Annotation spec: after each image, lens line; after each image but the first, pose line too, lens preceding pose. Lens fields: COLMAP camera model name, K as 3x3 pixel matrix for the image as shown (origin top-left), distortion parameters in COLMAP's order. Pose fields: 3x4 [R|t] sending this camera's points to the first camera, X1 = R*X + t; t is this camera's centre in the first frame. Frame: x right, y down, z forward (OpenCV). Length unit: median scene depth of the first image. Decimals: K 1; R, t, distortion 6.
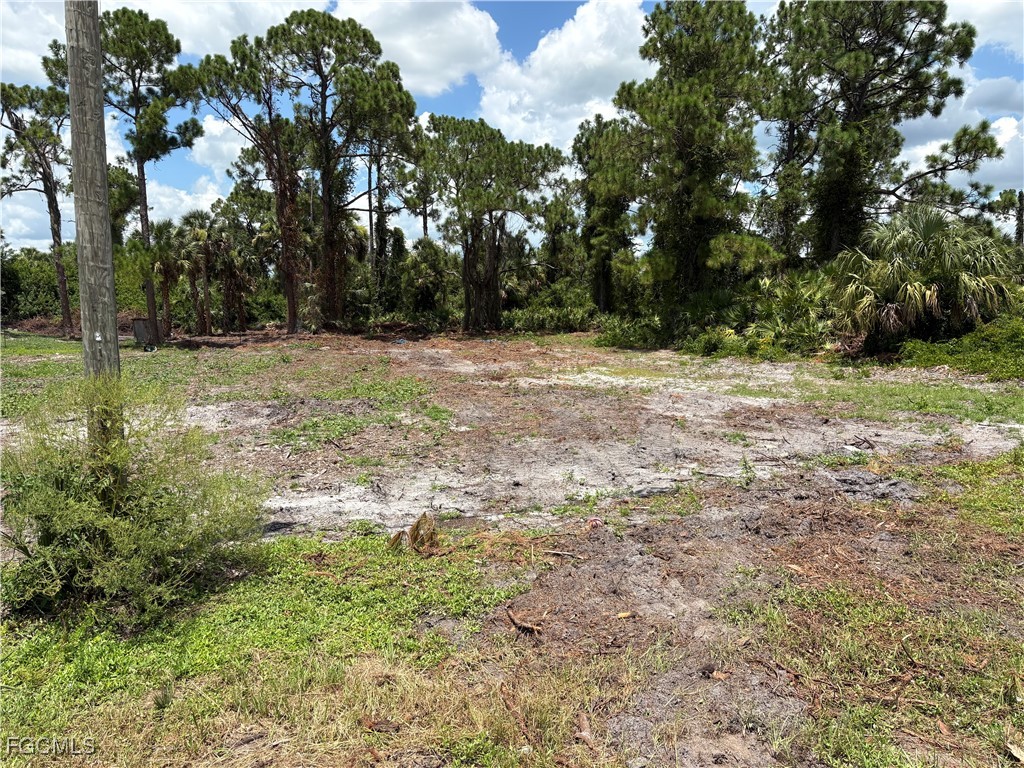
lens RADIAL K [[767.4, 0, 513.0], [0, 767.4, 383.0], [0, 0, 1]] dist [0.057435, -0.064331]
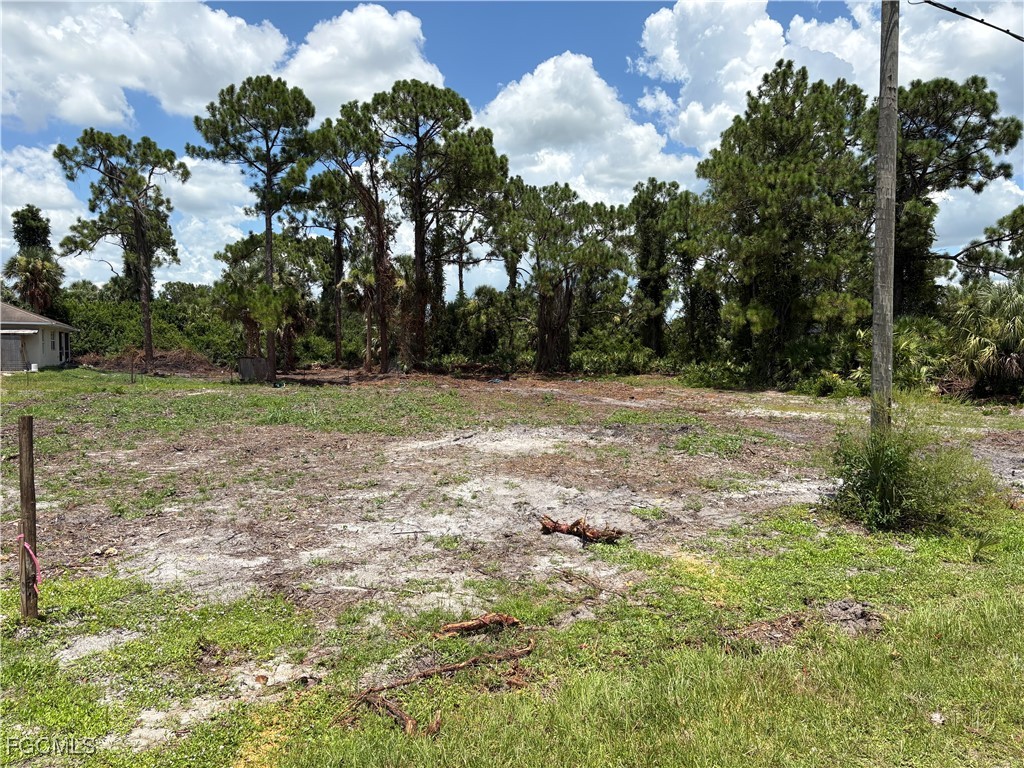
lens RADIAL K [[767.4, 0, 510.8], [0, 767.4, 383.4], [0, 0, 1]] dist [0.057459, -0.062442]
pose [[0.997925, 0.012926, 0.063077, -0.205120], [-0.009357, 0.998355, -0.056560, 0.010735], [-0.063704, 0.055852, 0.996405, -0.086130]]
